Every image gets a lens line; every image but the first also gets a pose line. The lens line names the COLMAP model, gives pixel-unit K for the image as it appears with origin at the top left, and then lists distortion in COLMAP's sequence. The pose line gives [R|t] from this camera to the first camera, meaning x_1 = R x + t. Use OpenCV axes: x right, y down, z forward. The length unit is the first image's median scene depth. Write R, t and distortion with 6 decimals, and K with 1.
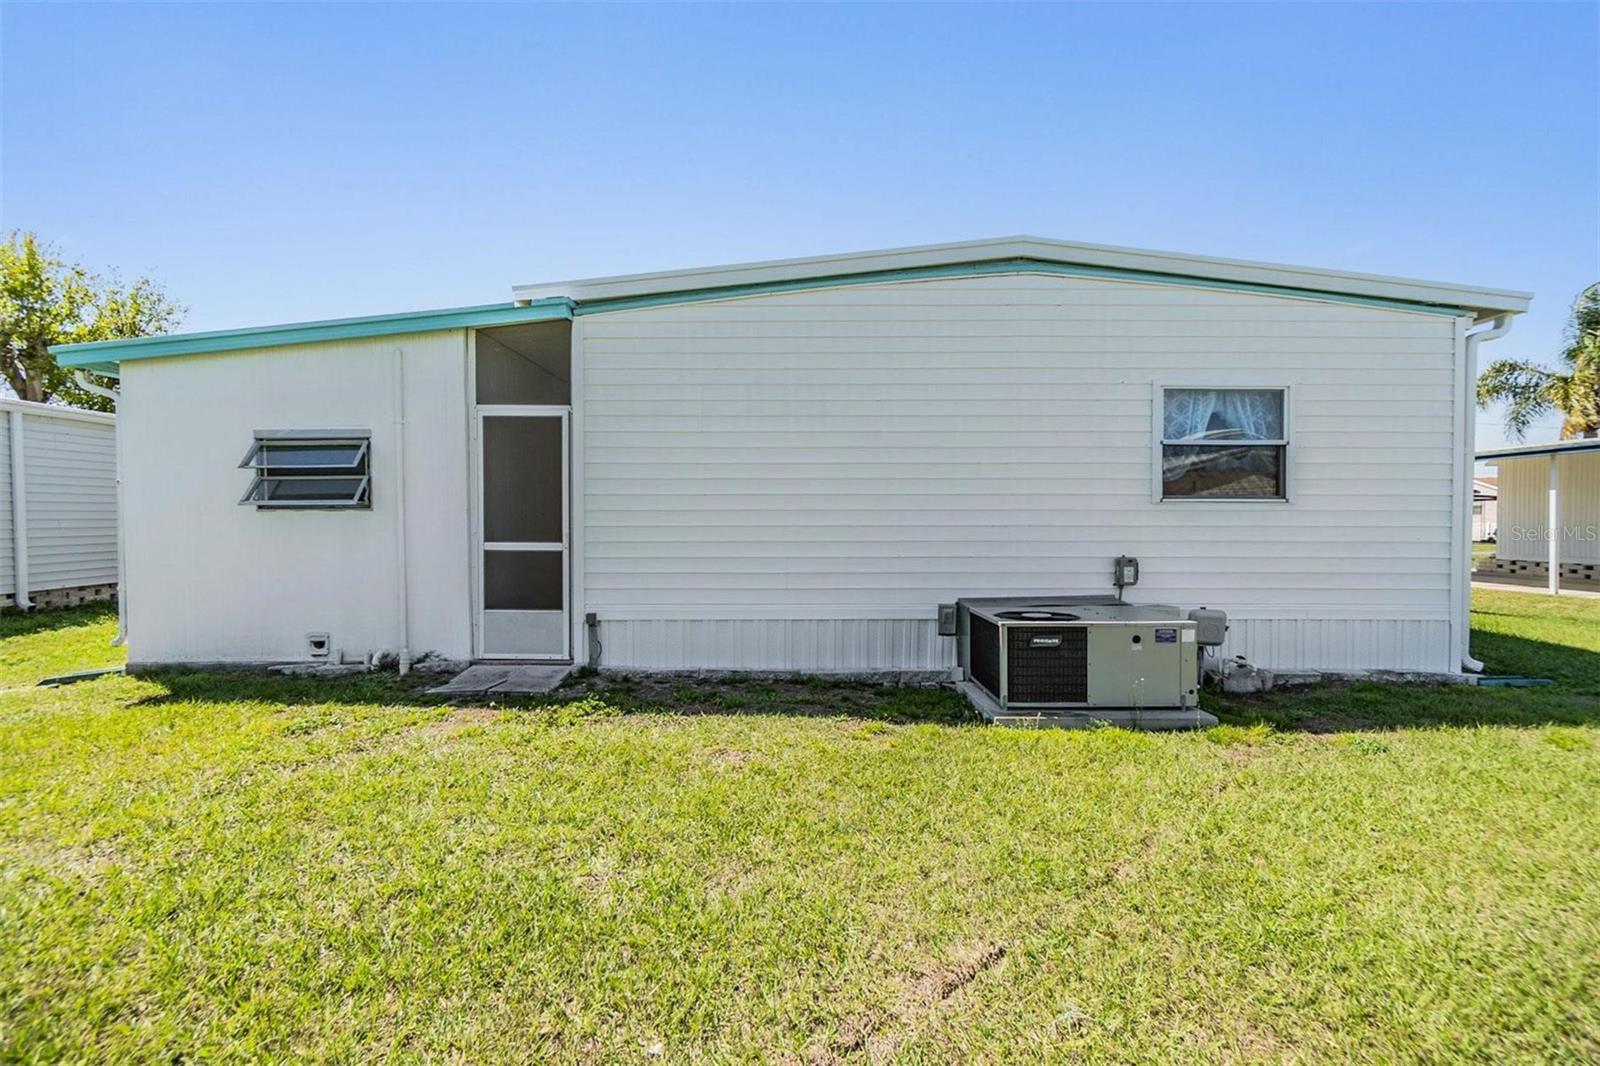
lens RADIAL K [[702.8, 0, 798.1], [0, 702.8, 523.8], [0, 0, 1]] dist [-0.003011, -0.000737]
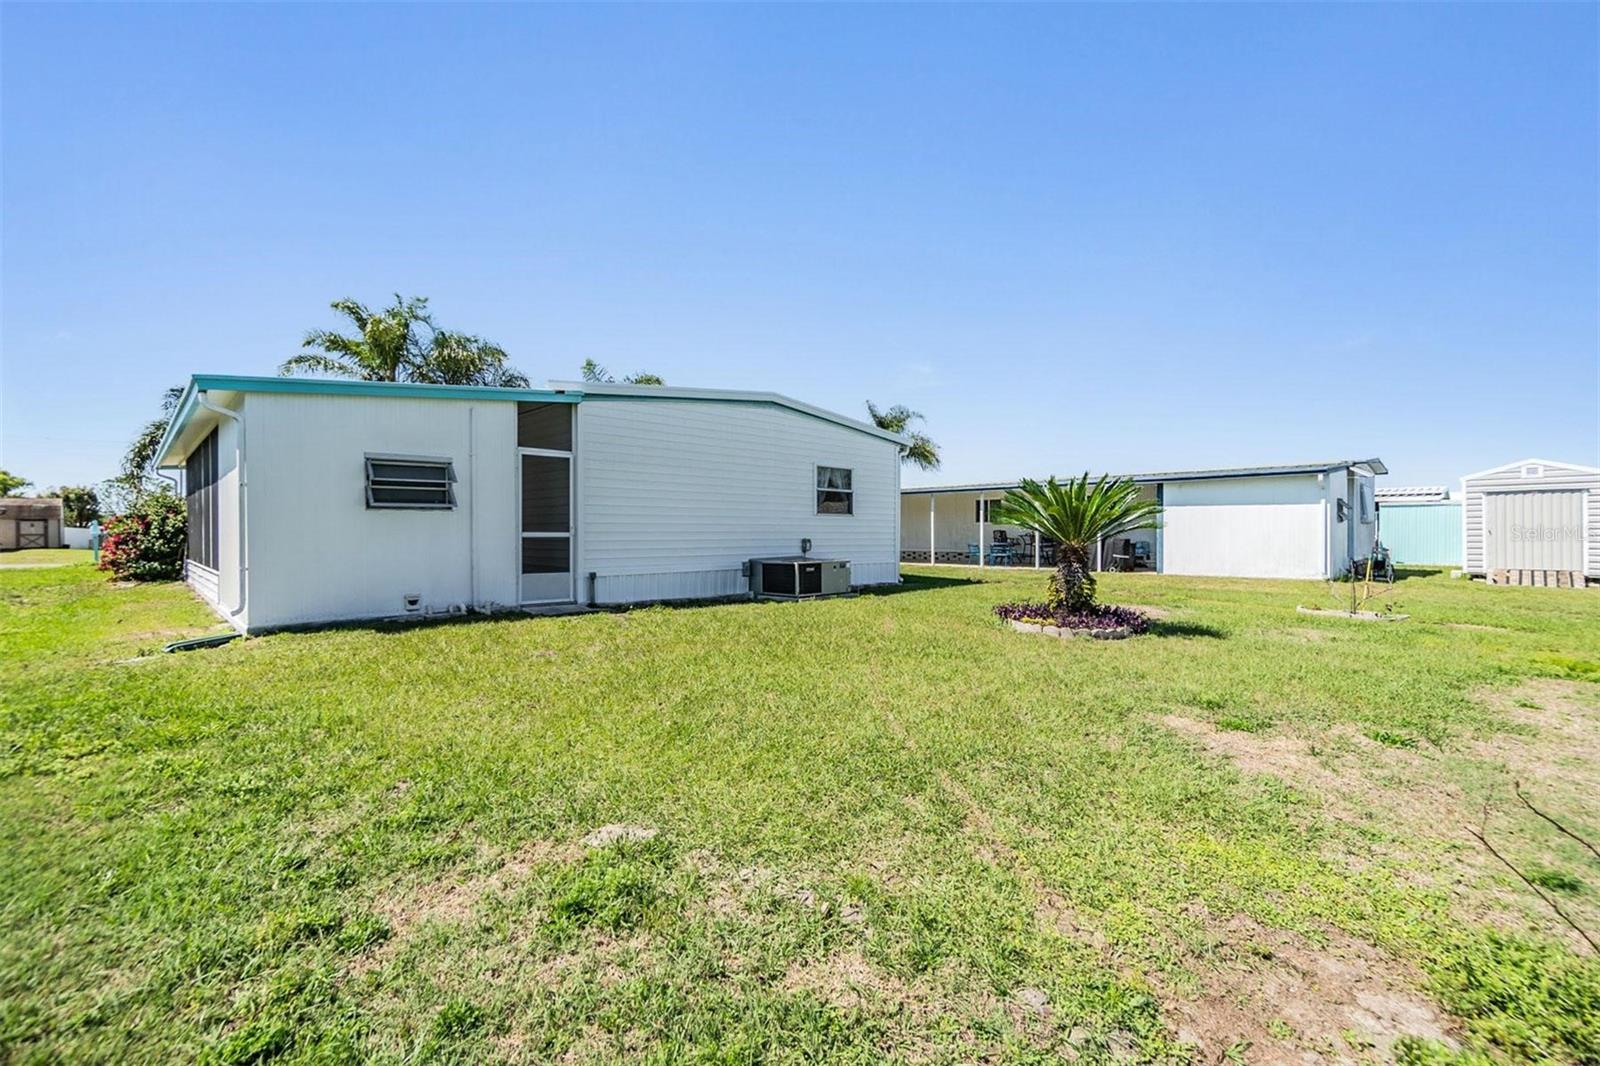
lens RADIAL K [[702.8, 0, 800.3], [0, 702.8, 534.8], [0, 0, 1]] dist [-0.003011, -0.000737]
pose [[0.707373, -0.001870, 0.706838, -1.148588], [-0.002738, 0.999982, 0.005386, 0.021758], [-0.706835, -0.005745, 0.707355, -0.601780]]
